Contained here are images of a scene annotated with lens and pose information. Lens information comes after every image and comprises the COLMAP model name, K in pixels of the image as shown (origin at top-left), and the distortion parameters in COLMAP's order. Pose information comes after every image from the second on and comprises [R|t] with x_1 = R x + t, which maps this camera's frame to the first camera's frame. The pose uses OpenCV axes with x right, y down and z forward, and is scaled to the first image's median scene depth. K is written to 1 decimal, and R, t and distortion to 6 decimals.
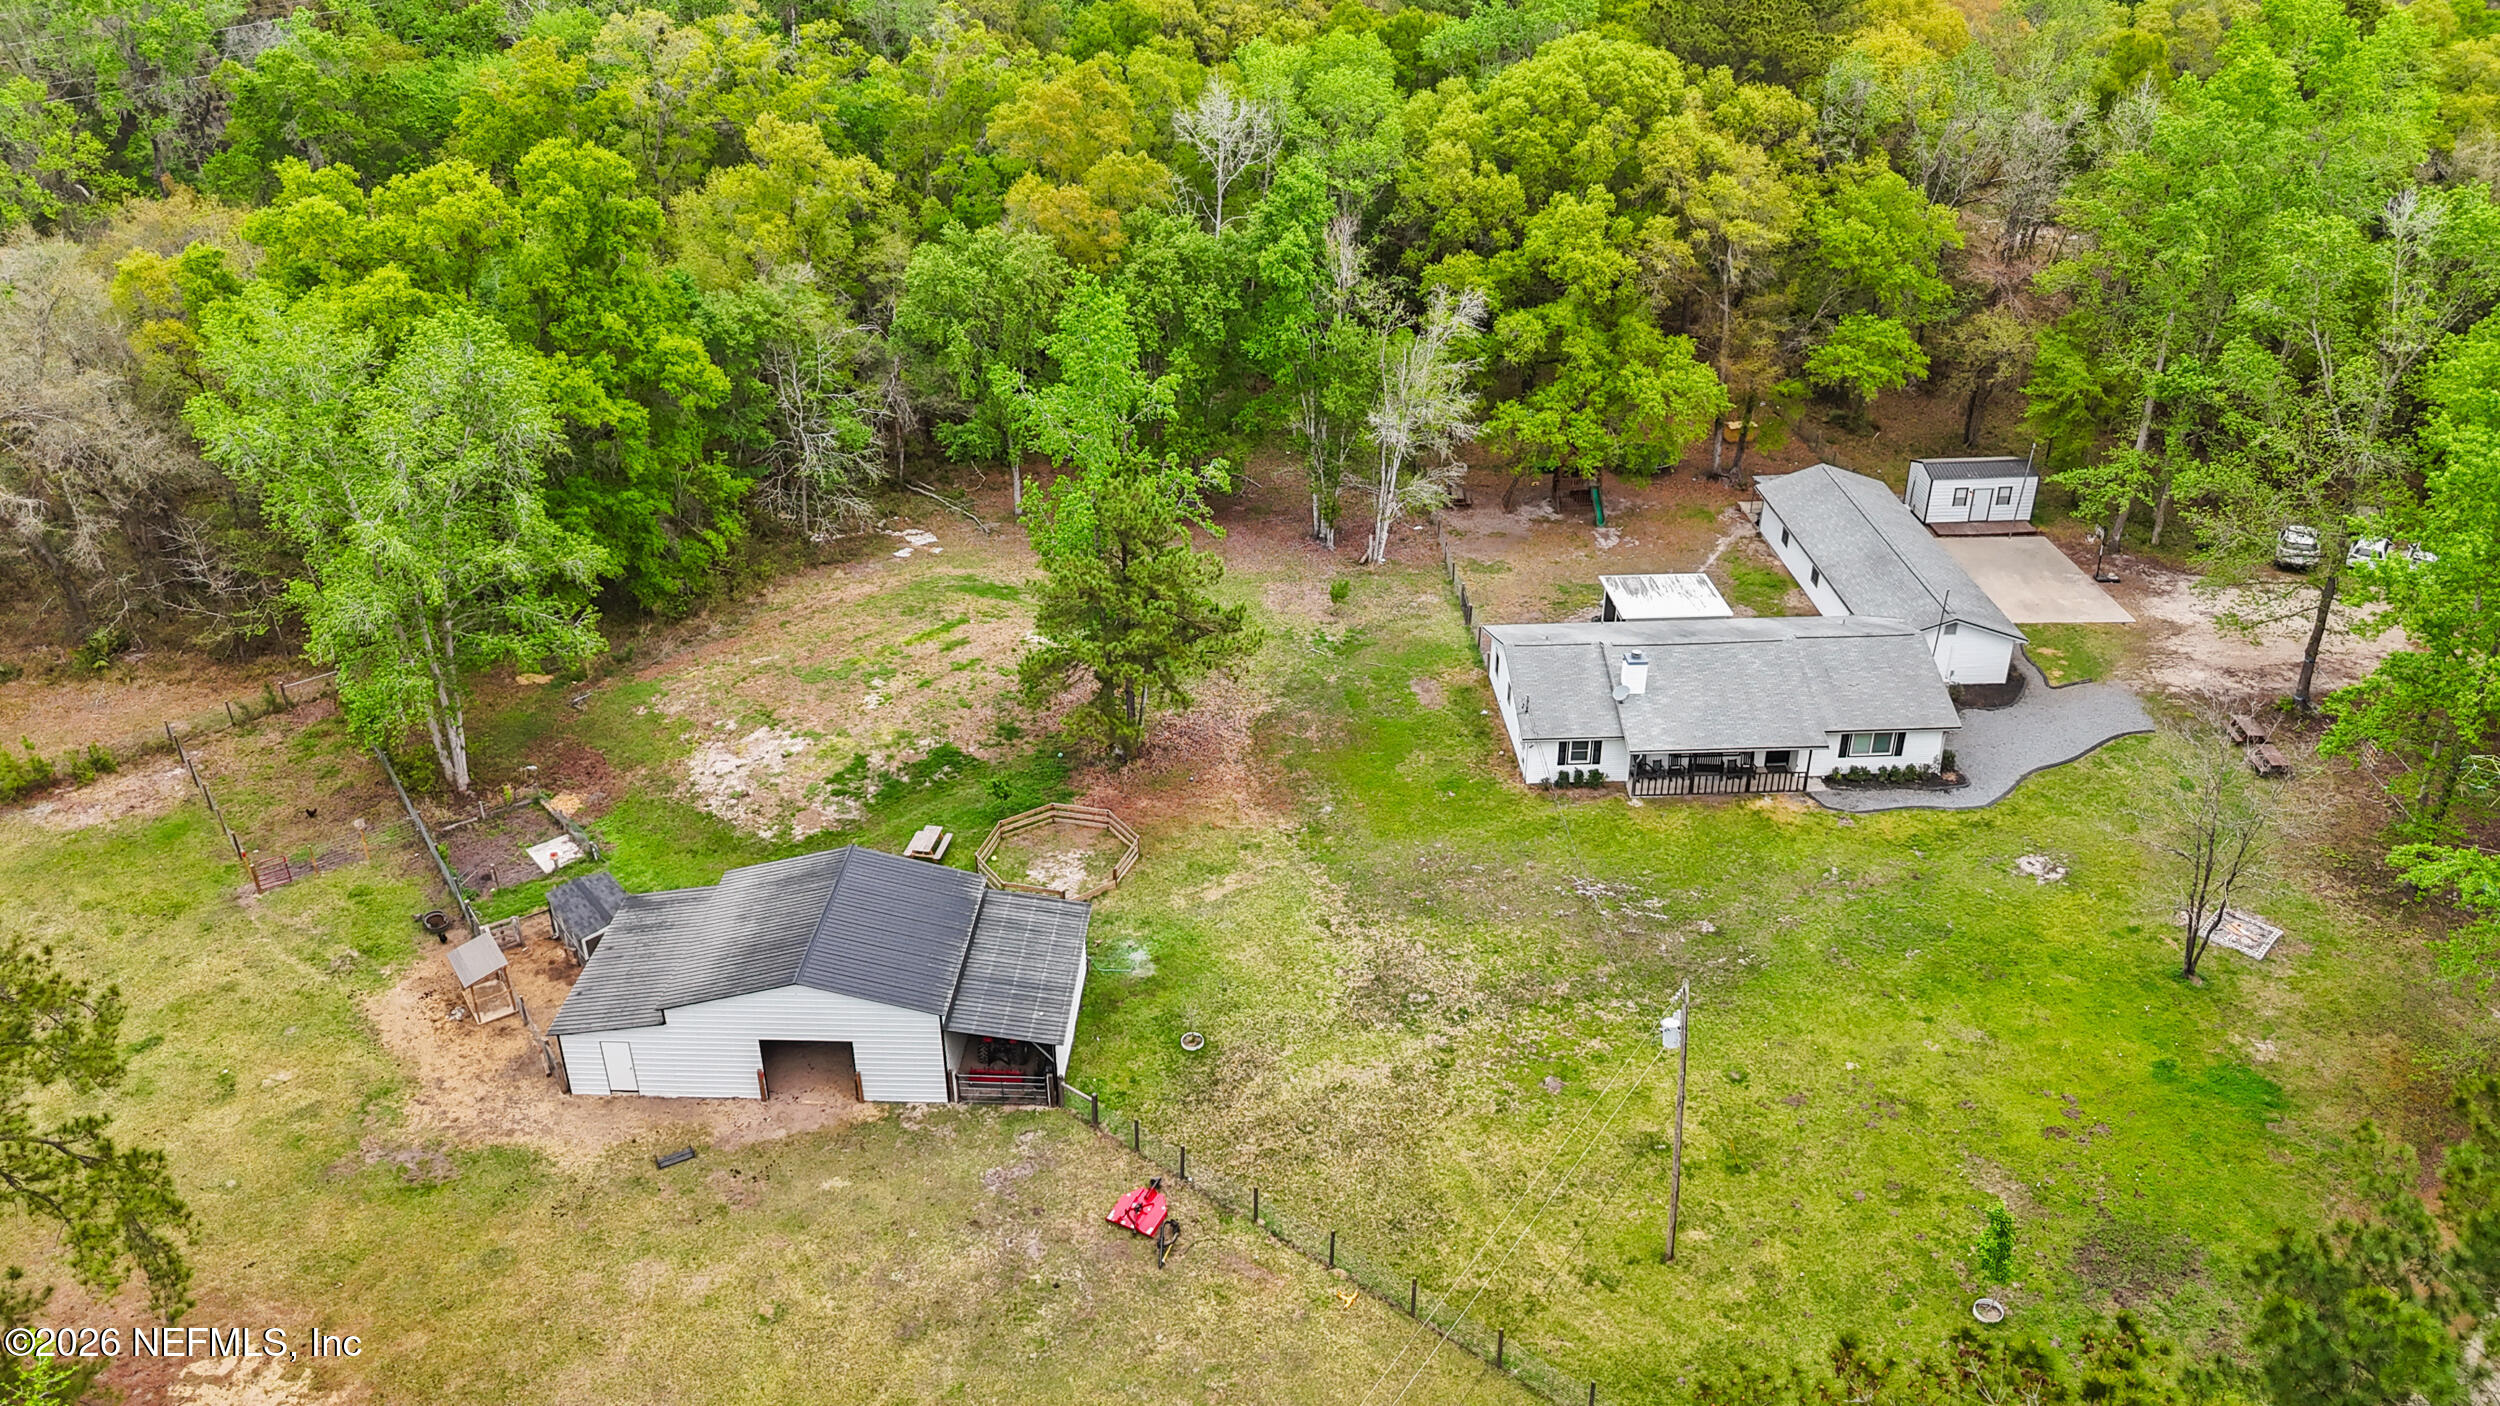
lens RADIAL K [[1865.0, 0, 1255.1], [0, 1865.0, 647.1], [0, 0, 1]] dist [0.082246, -0.096941]
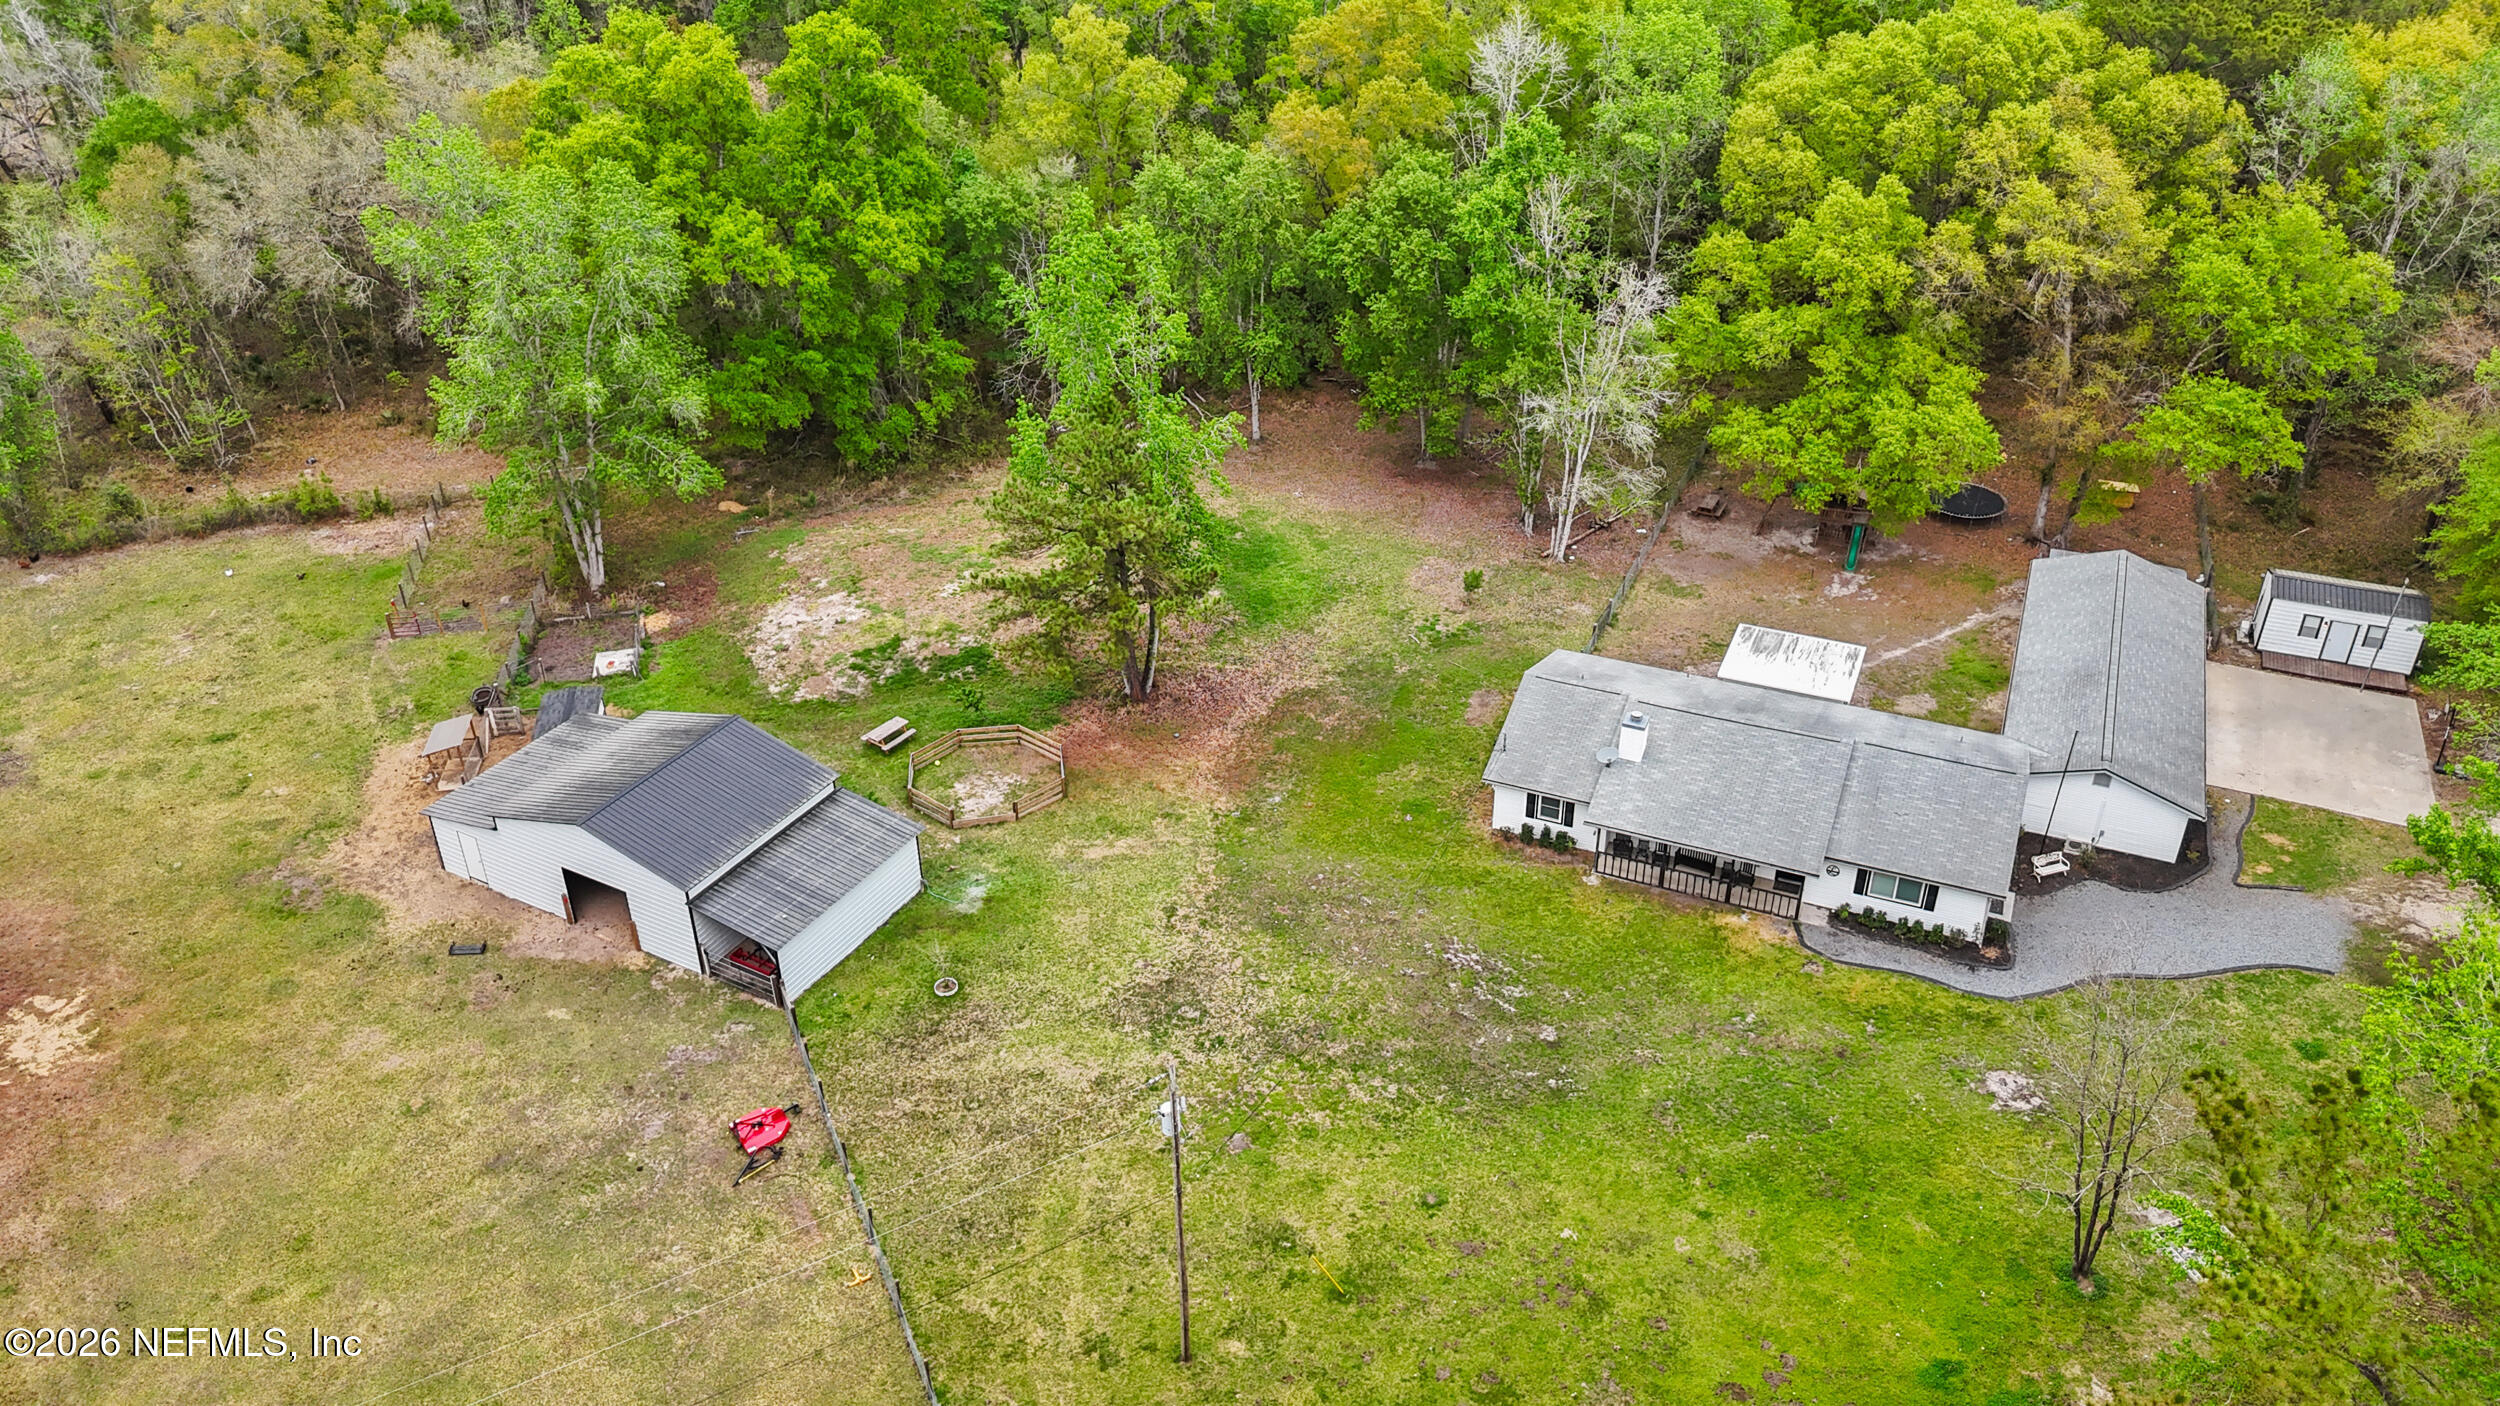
lens RADIAL K [[1865.0, 0, 1255.1], [0, 1865.0, 647.1], [0, 0, 1]] dist [0.082246, -0.096941]
pose [[0.897164, 0.218799, -0.383698, 0.369538], [-0.200227, 0.975767, 0.088246, -0.068604], [0.393708, -0.002344, 0.919233, 0.127009]]
